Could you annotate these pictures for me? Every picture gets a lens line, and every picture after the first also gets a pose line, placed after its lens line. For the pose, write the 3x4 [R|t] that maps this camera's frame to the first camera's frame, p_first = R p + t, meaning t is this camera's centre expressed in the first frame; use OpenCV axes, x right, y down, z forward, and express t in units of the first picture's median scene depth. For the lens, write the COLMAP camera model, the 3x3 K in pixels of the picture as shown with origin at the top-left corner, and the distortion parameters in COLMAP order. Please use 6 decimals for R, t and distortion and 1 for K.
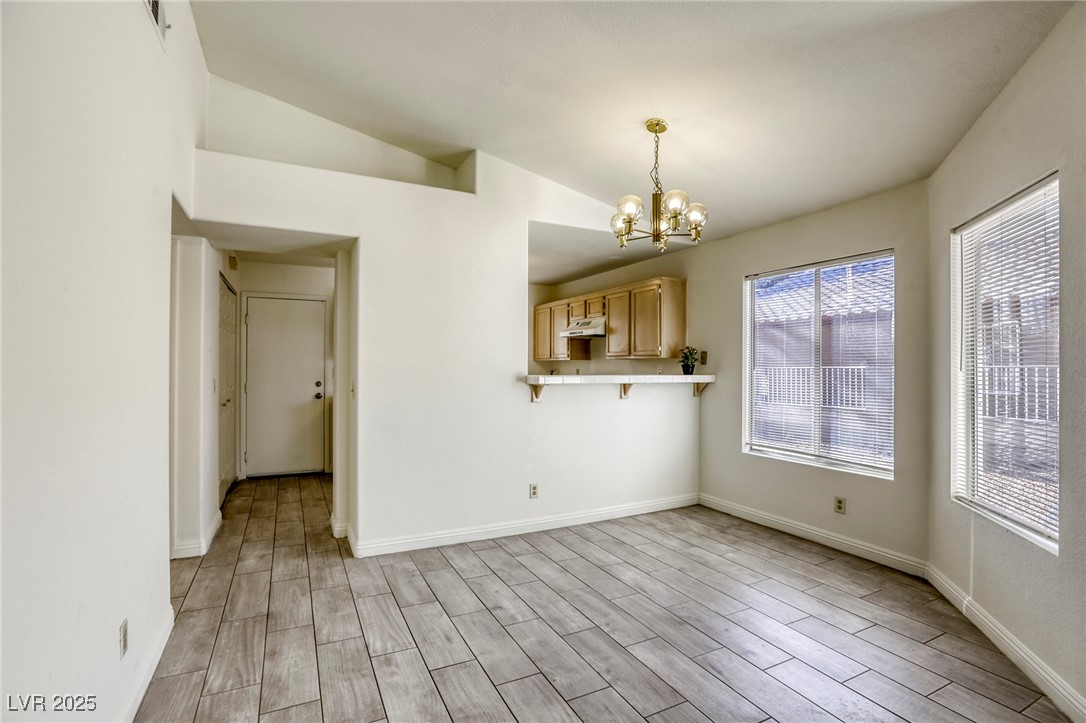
lens RADIAL K [[506.9, 0, 547.4], [0, 506.9, 364.8], [0, 0, 1]] dist [-0.033512, 0.005354]
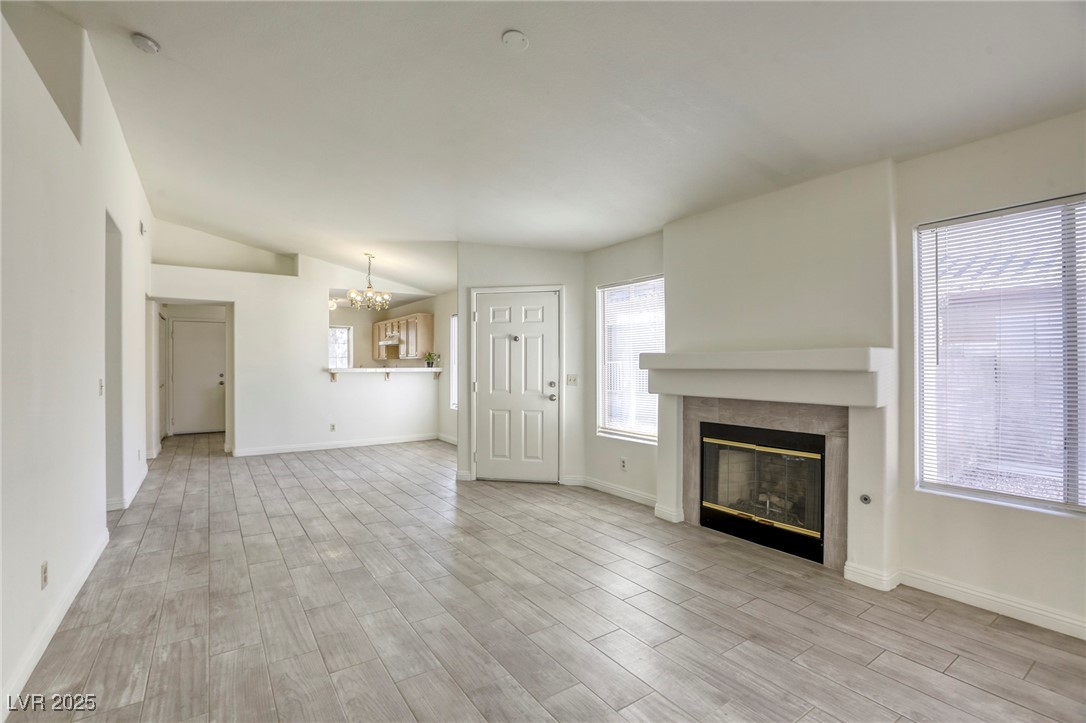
lens RADIAL K [[506.9, 0, 530.1], [0, 506.9, 365.9], [0, 0, 1]] dist [-0.033512, 0.005354]
pose [[0.995225, -0.006102, 0.097415, 0.542043], [0.005213, 0.999943, 0.009370, -0.002017], [-0.097467, -0.008817, 0.995200, -0.996310]]
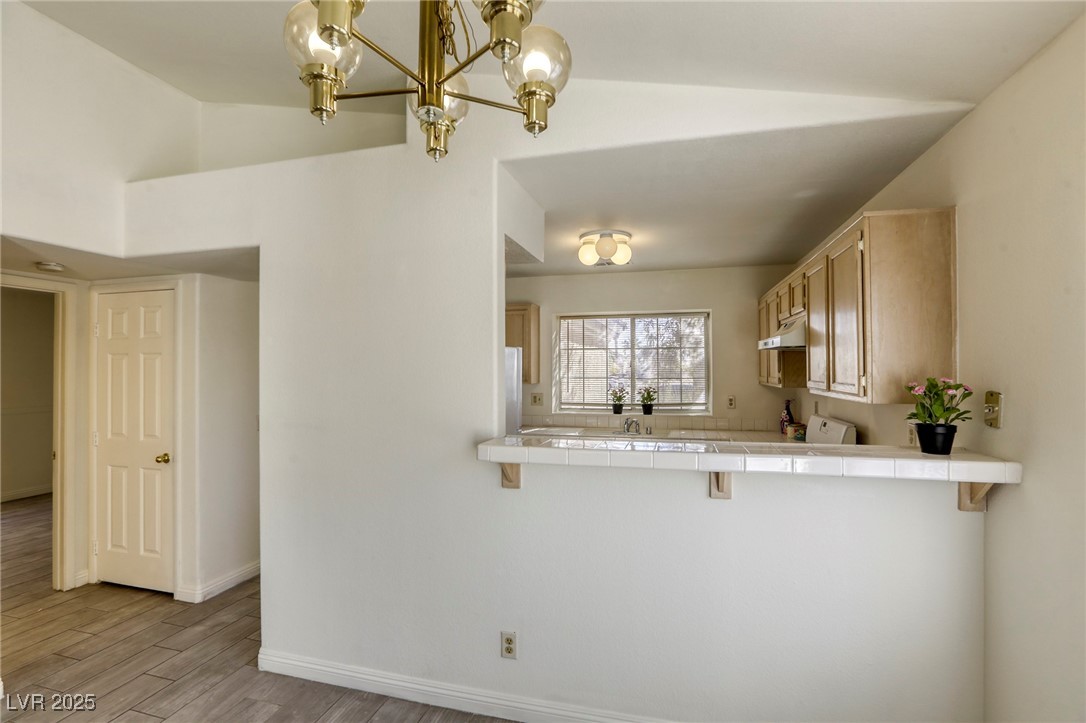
lens RADIAL K [[506.9, 0, 548.9], [0, 506.9, 362.7], [0, 0, 1]] dist [-0.033512, 0.005354]
pose [[0.748964, -0.006536, -0.662579, 0.375613], [0.004176, 0.999978, -0.005145, -0.058357], [0.662598, 0.001087, 0.748975, 0.621801]]
